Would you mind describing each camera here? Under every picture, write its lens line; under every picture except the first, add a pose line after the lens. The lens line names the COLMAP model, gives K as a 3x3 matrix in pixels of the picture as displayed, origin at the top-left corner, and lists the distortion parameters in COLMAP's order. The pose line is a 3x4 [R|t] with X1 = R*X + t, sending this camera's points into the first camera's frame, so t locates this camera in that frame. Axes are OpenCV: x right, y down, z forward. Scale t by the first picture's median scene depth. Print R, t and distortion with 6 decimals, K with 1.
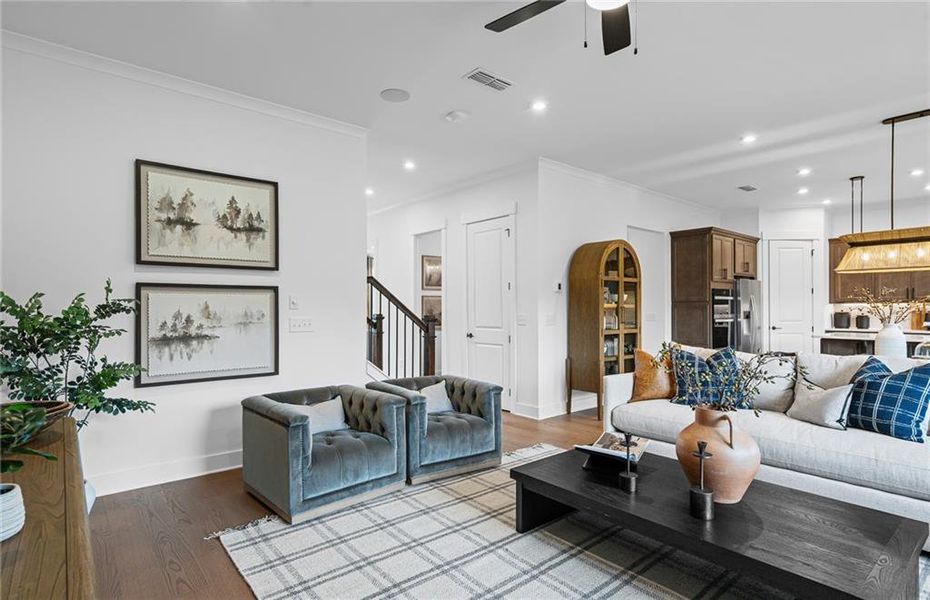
lens RADIAL K [[467.1, 0, 442.8], [0, 467.1, 290.7], [0, 0, 1]] dist [0.000773, 0.000082]
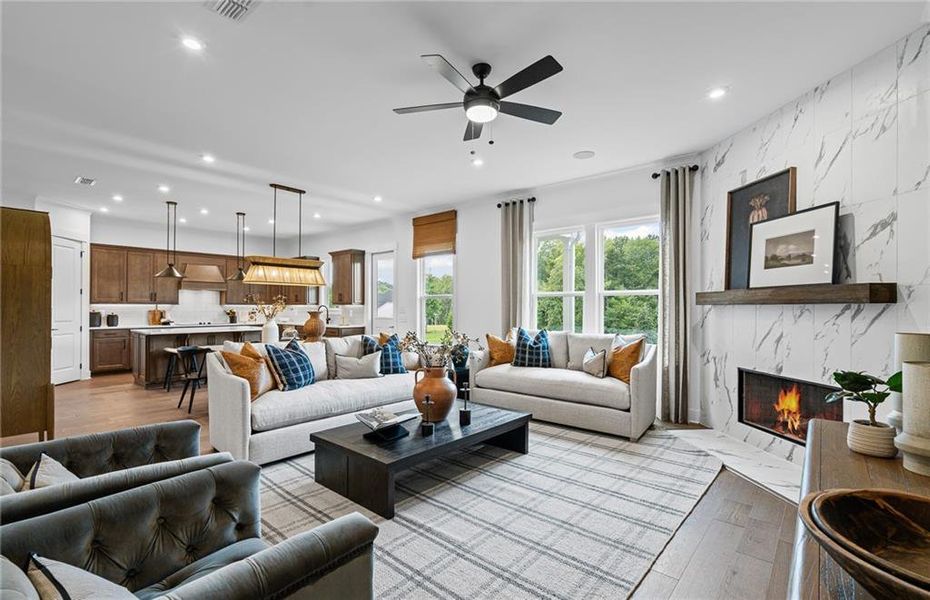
lens RADIAL K [[422.0, 0, 465.0], [0, 422.0, 300.0], [0, 0, 1]] dist [-0.002058, -0.000503]
pose [[-0.175235, 0.015902, 0.984398, -0.568204], [-0.035967, 0.999099, -0.022542, 0.020514], [-0.983869, -0.039356, -0.174505, 0.698847]]
